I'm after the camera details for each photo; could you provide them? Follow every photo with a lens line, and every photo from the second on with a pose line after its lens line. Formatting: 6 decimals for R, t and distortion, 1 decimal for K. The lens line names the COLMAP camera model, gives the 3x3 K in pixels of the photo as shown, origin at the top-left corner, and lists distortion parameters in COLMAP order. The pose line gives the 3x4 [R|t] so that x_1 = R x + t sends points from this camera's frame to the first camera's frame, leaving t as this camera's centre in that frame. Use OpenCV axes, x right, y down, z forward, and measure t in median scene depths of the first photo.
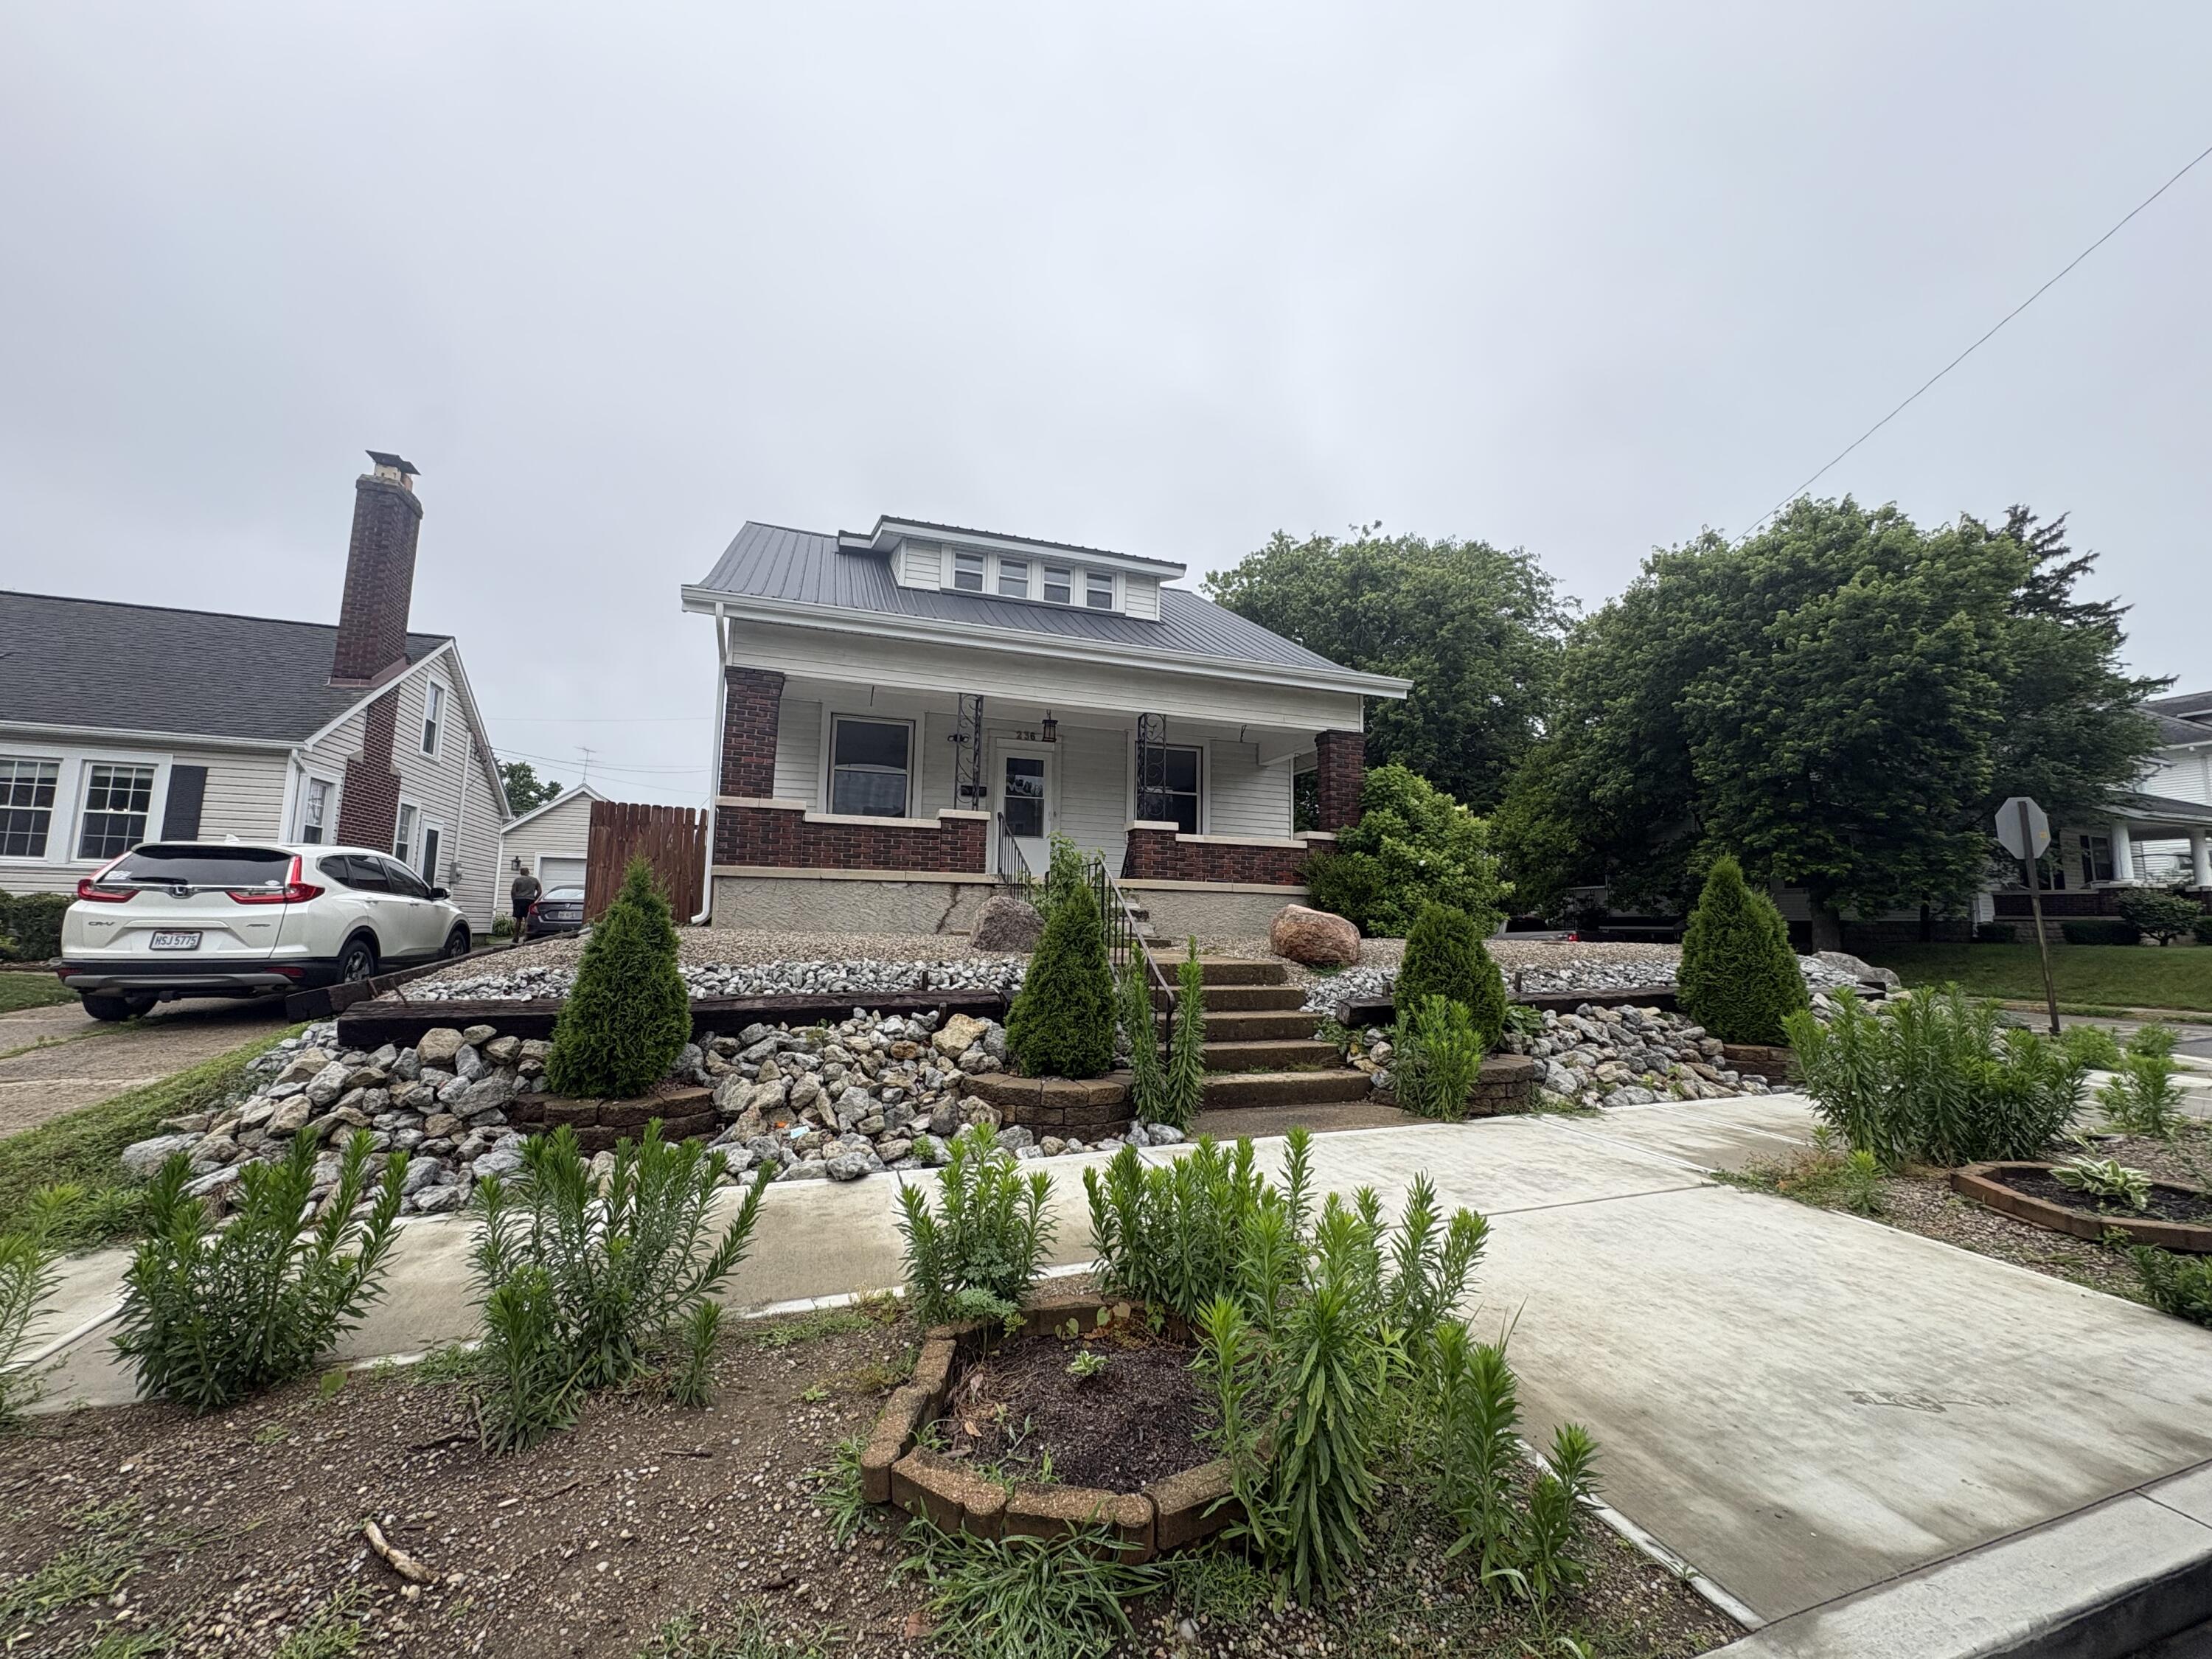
lens RADIAL K [[883.4, 0, 1101.7], [0, 883.4, 826.3], [0, 0, 1]] dist [-0.000847, 0.000562]
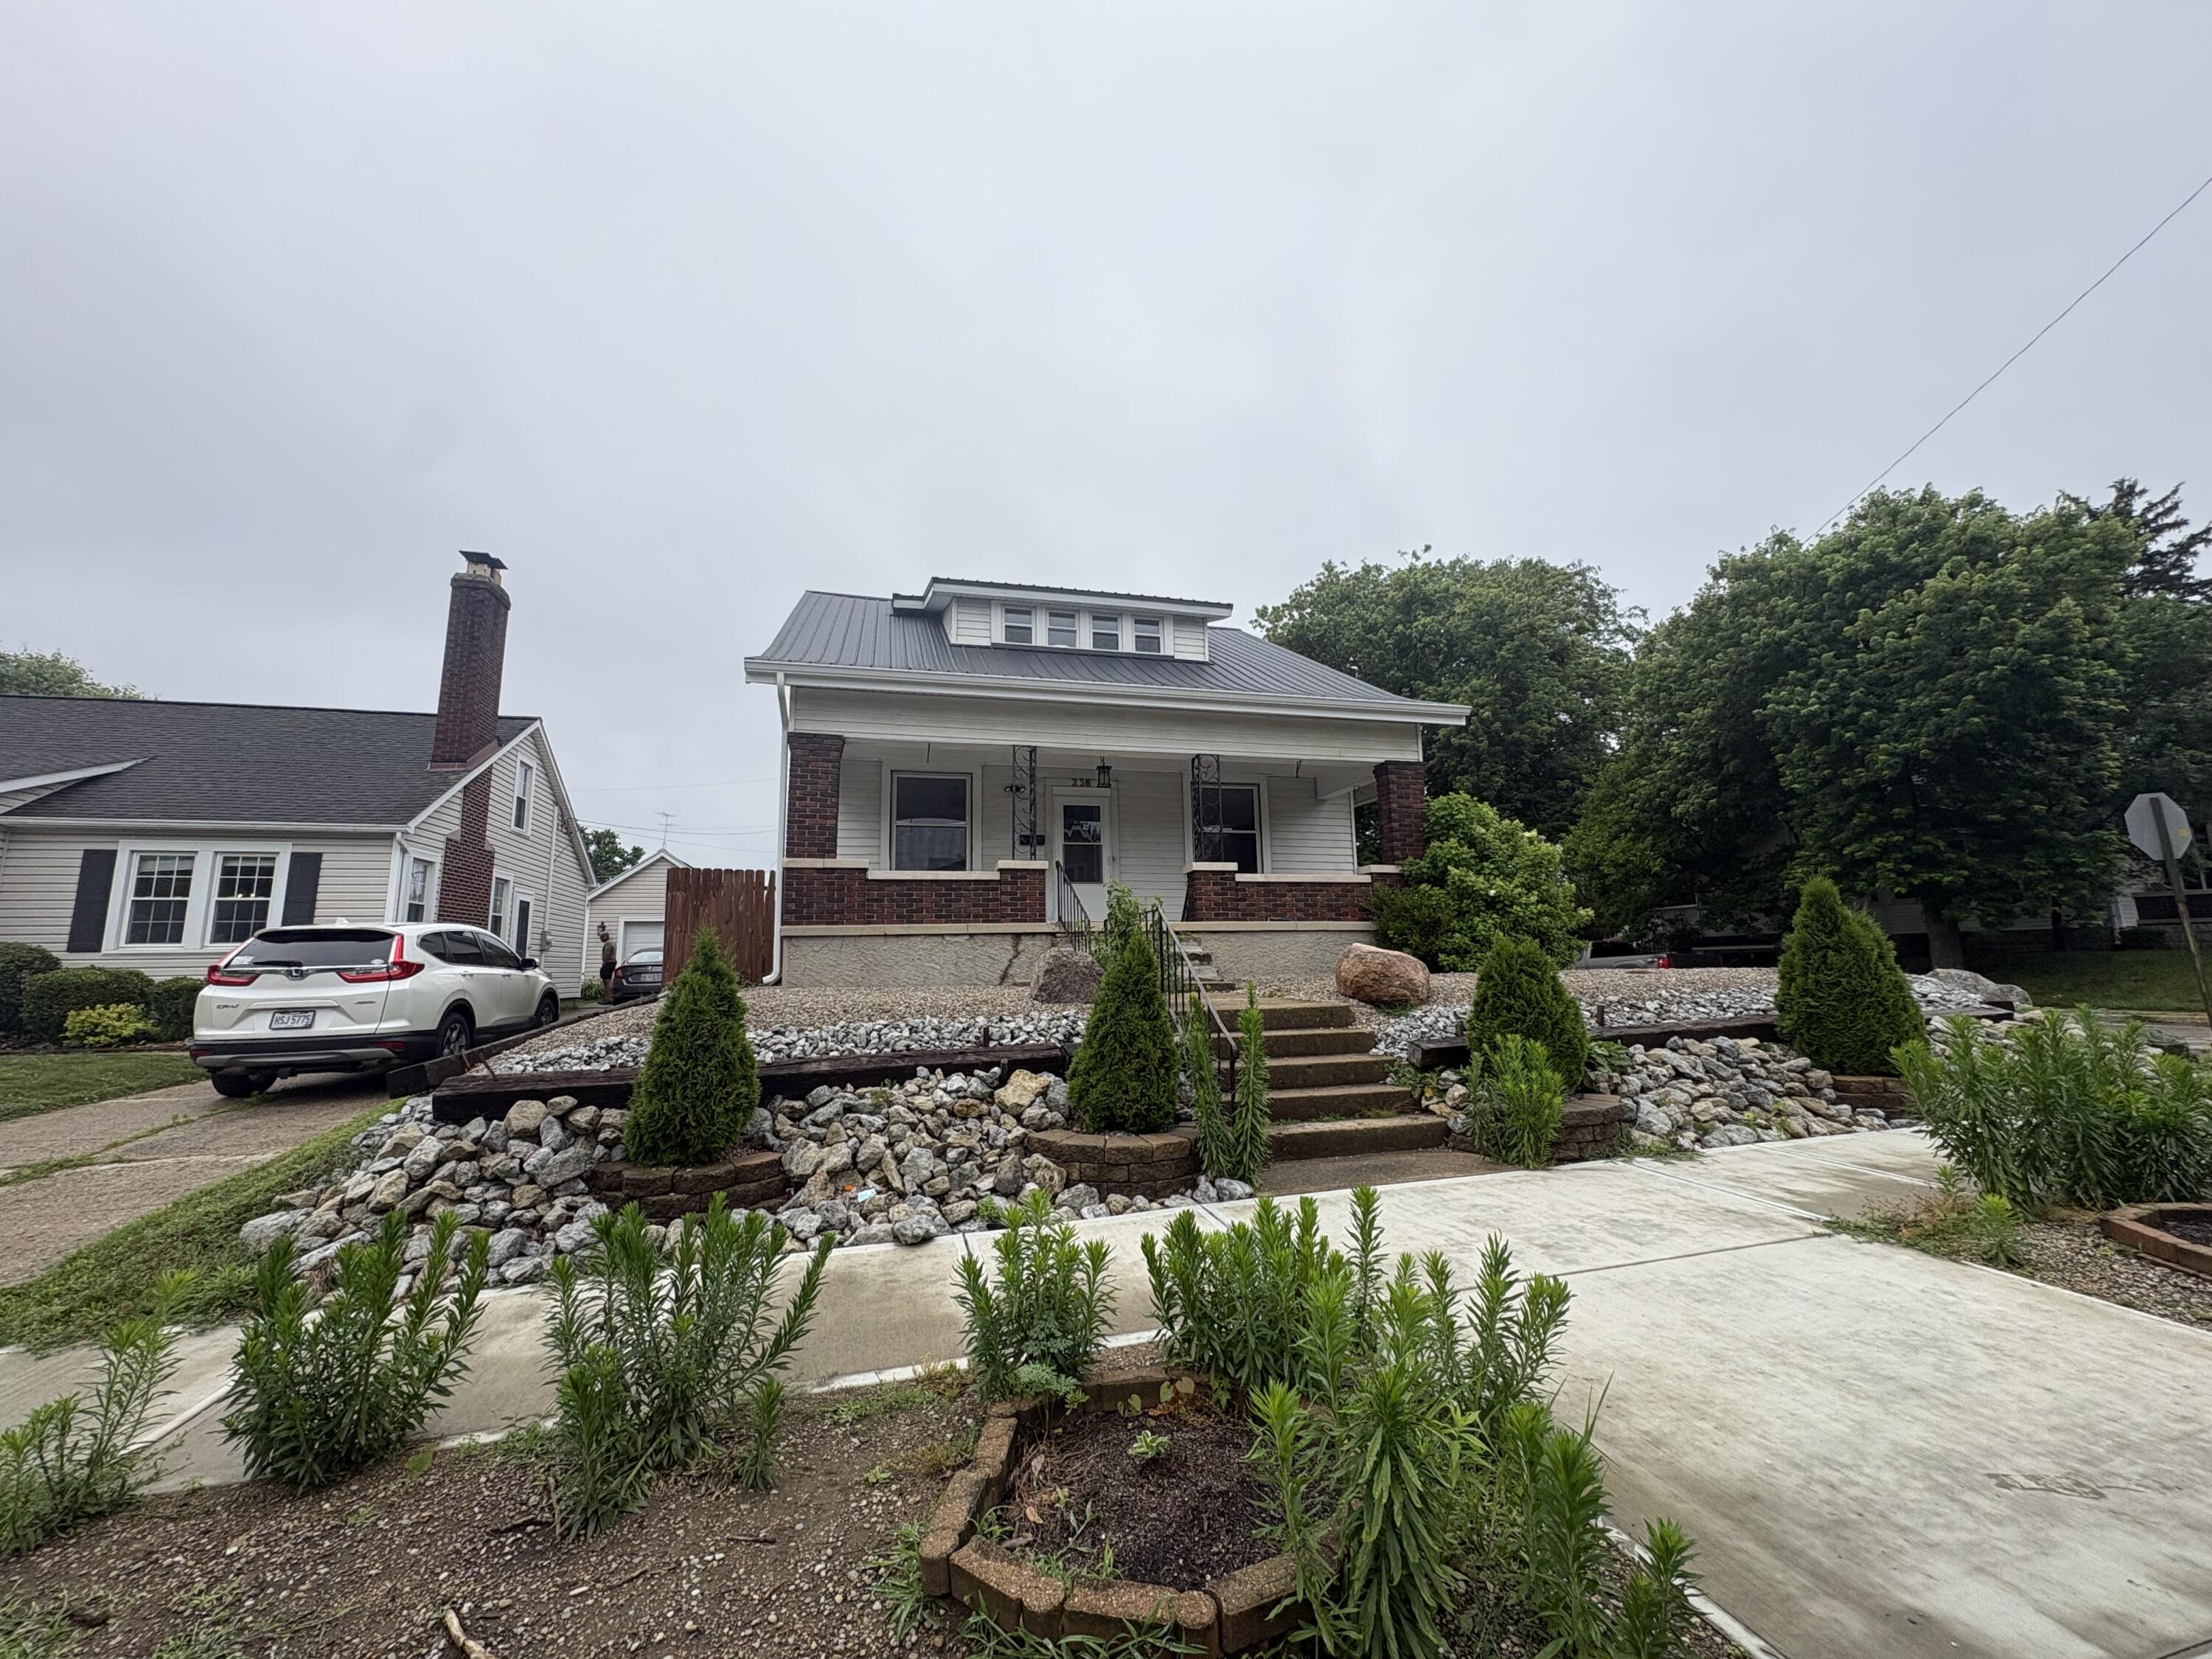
lens RADIAL K [[883.4, 0, 1101.1], [0, 883.4, 825.7], [0, 0, 1]] dist [-0.001015, 0.000462]
pose [[0.996285, -0.049152, -0.070717, 0.007610], [0.045891, 0.997839, -0.047018, -0.006730], [0.072875, 0.043598, 0.996388, -0.000775]]
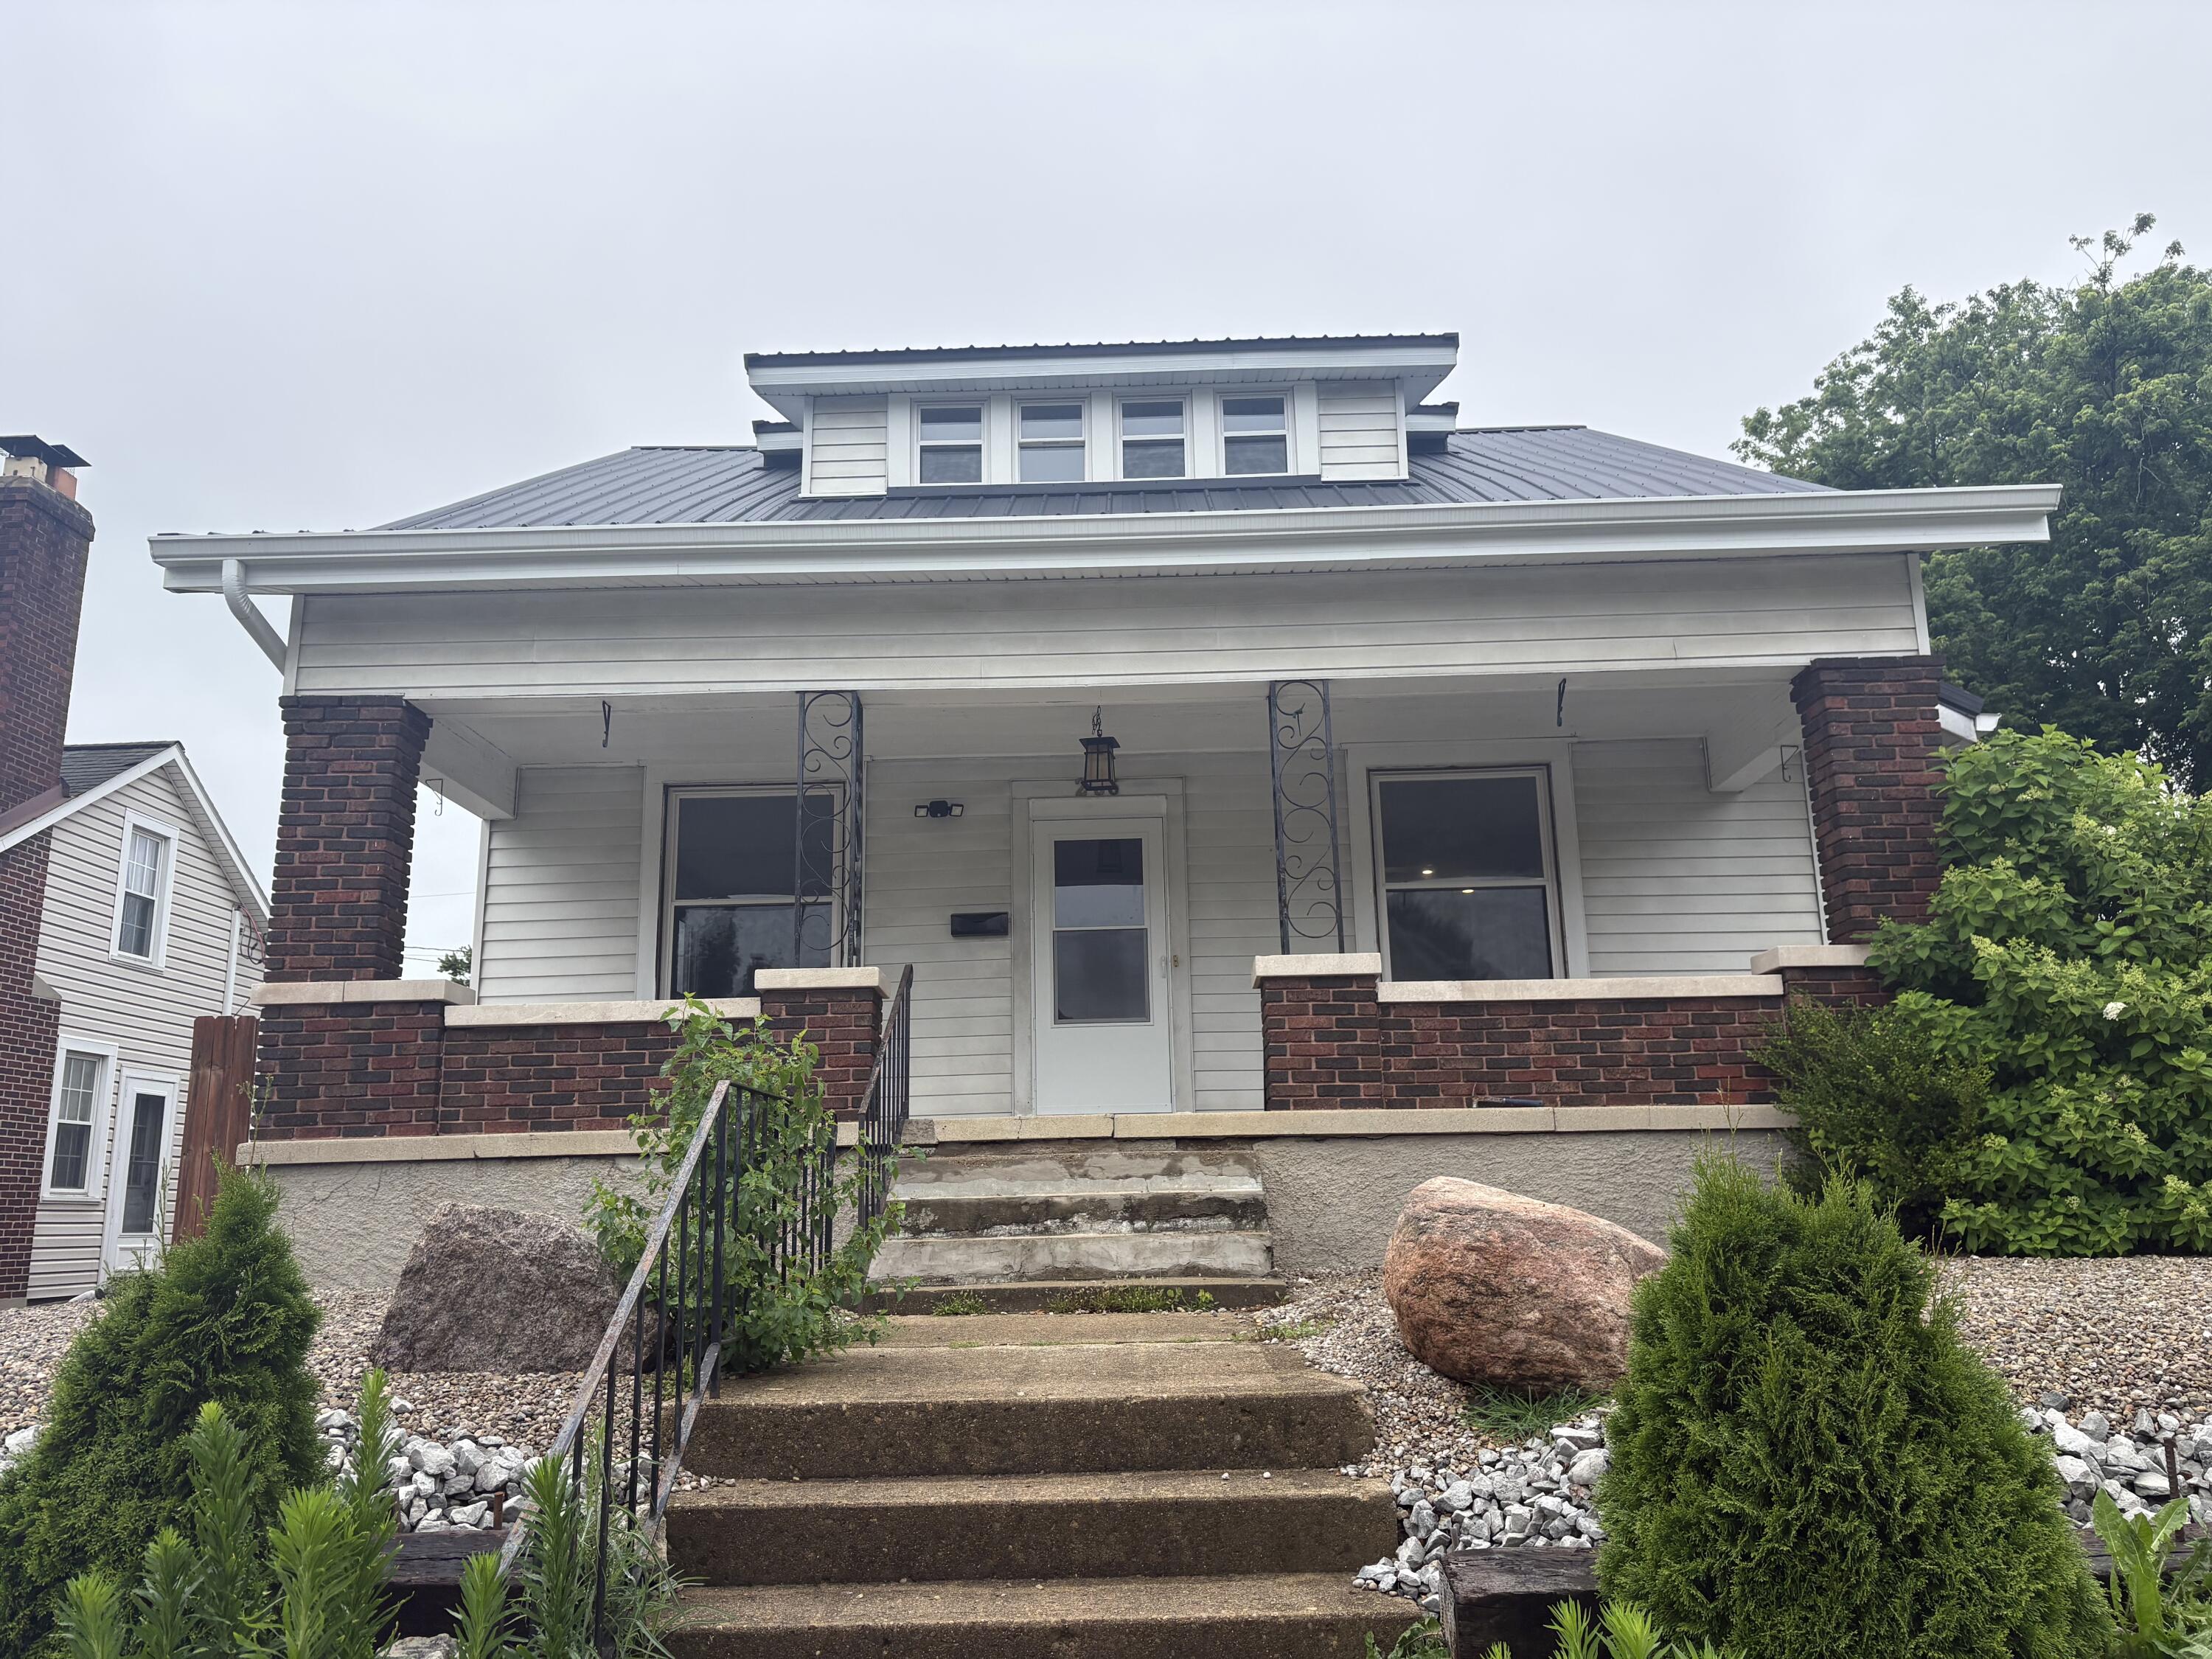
lens RADIAL K [[1671.6, 0, 1106.0], [0, 1671.6, 829.5], [0, 0, 1]] dist [0.038455, -0.039108]
pose [[0.938965, -0.113800, -0.324644, 0.245594], [0.077281, 0.989357, -0.123290, 0.025876], [0.335219, 0.090676, 0.937766, 0.327170]]
